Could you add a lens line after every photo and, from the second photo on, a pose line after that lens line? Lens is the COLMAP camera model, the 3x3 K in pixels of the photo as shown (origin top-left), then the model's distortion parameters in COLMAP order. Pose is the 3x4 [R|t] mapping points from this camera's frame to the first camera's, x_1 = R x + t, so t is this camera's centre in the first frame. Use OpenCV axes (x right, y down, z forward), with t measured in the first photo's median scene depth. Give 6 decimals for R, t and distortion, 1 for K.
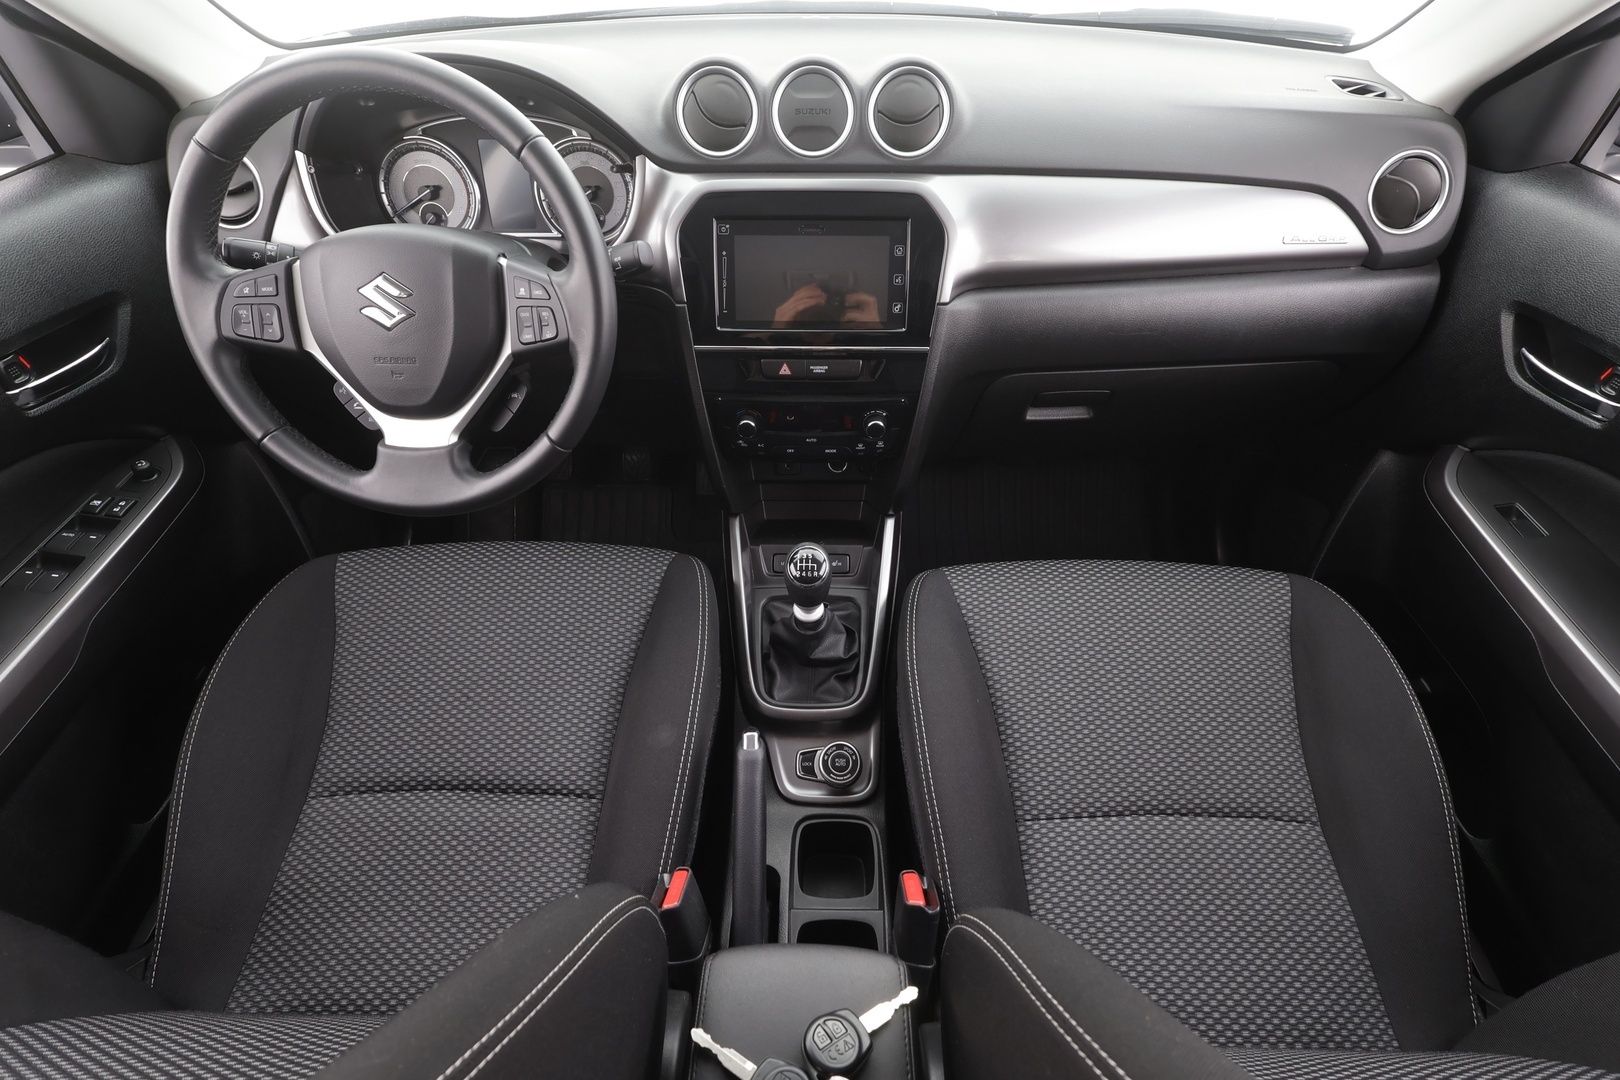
lens RADIAL K [[775.3, 0, 810.5], [0, 775.3, 547.3], [0, 0, 1]] dist [-0.001598, 0.000564]
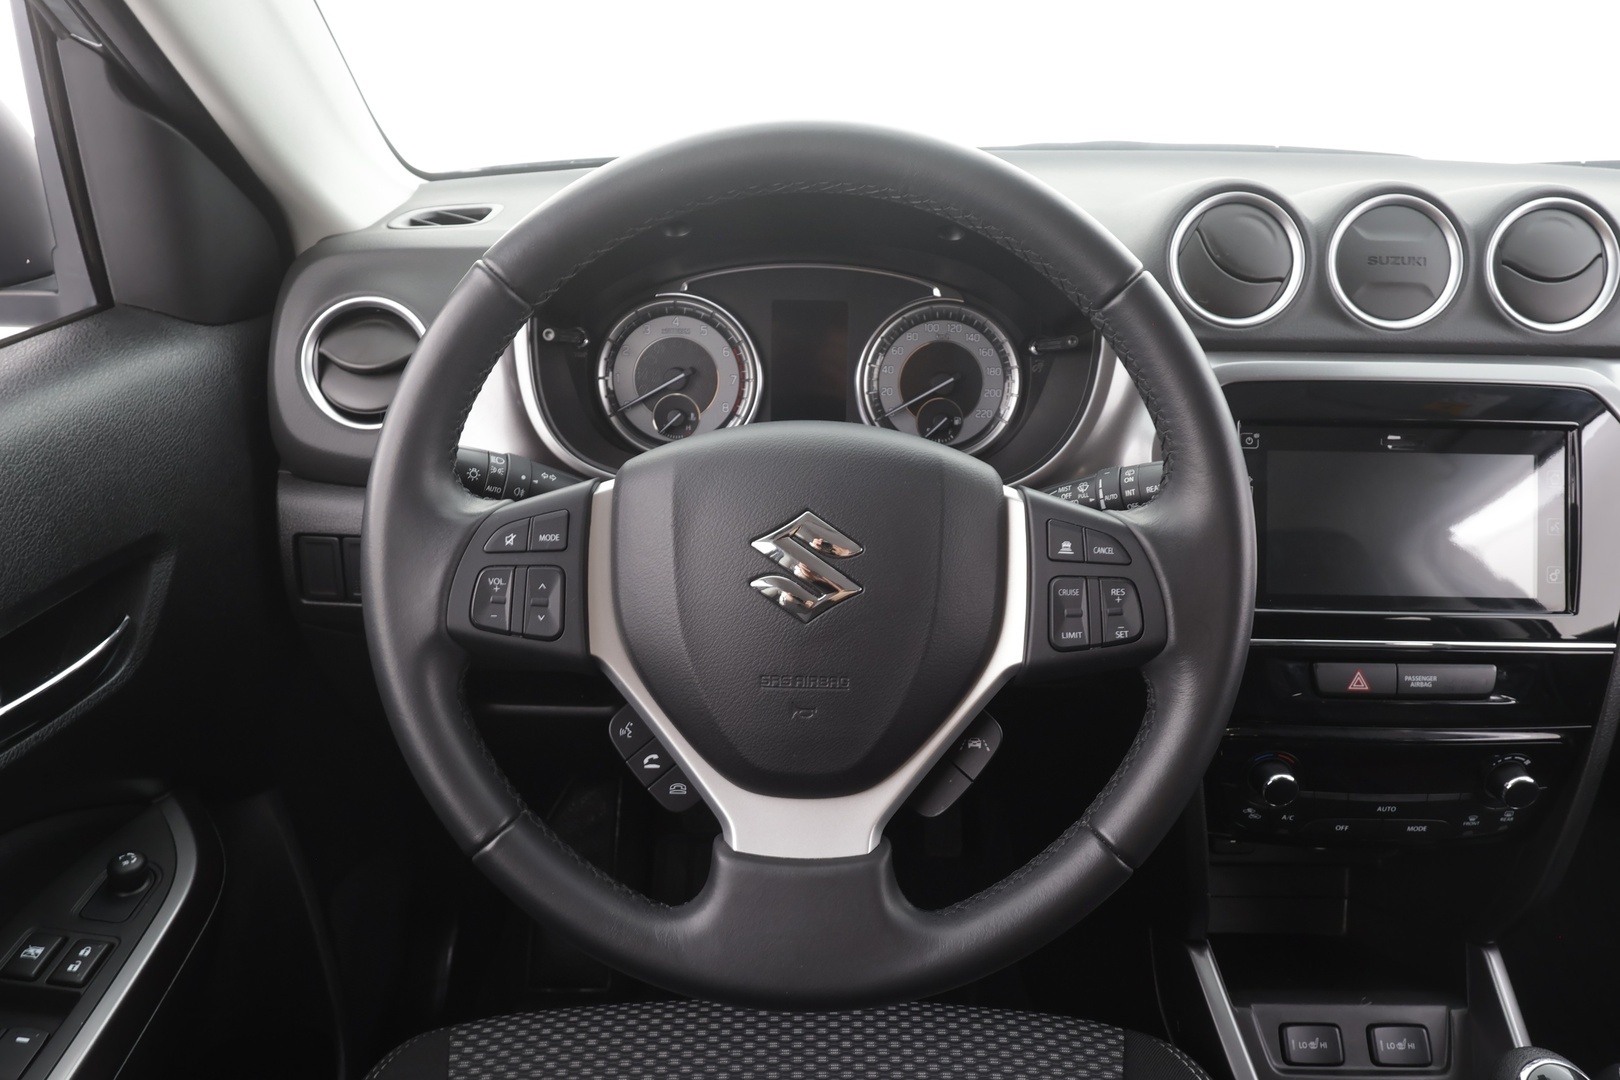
lens RADIAL K [[1050.5, 0, 804.3], [0, 1050.5, 540.3], [0, 0, 1]] dist [-0.007639, 0.007969]
pose [[0.999640, 0.010044, 0.024884, -0.464952], [-0.002202, 0.954884, -0.296971, -0.109600], [-0.026744, 0.296809, 0.954562, 0.291642]]
